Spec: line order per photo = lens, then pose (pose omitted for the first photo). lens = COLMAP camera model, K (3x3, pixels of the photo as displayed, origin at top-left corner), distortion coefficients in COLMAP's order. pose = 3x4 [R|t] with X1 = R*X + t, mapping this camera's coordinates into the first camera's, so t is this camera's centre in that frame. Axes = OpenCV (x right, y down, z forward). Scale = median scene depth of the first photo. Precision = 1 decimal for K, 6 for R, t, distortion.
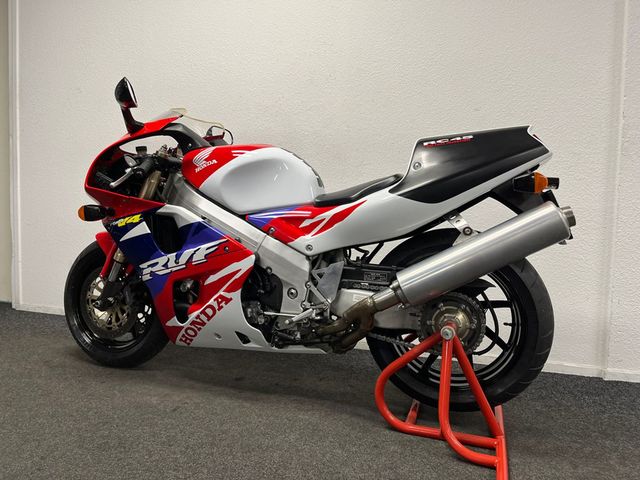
lens RADIAL K [[490.7, 0, 320.0], [0, 490.7, 240.4], [0, 0, 1]] dist [0.054489, -0.000259]
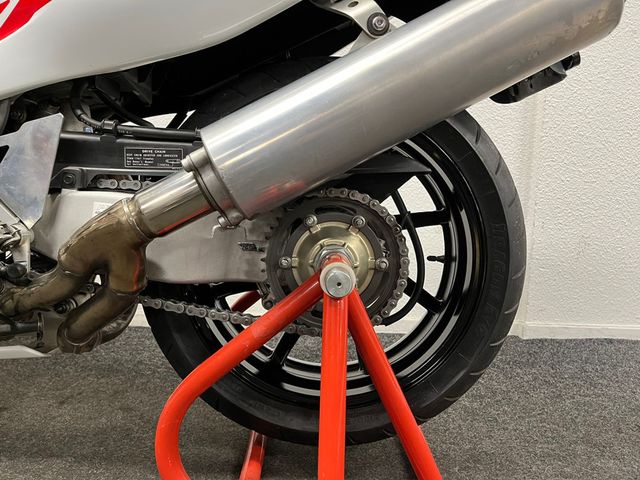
lens RADIAL K [[490.7, 0, 320.0], [0, 490.7, 240.4], [0, 0, 1]] dist [0.054489, -0.000259]
pose [[0.945573, -0.036392, 0.323368, 0.110968], [0.015699, 0.997671, 0.066371, 0.119100], [-0.325030, -0.057682, 0.943943, 0.584445]]
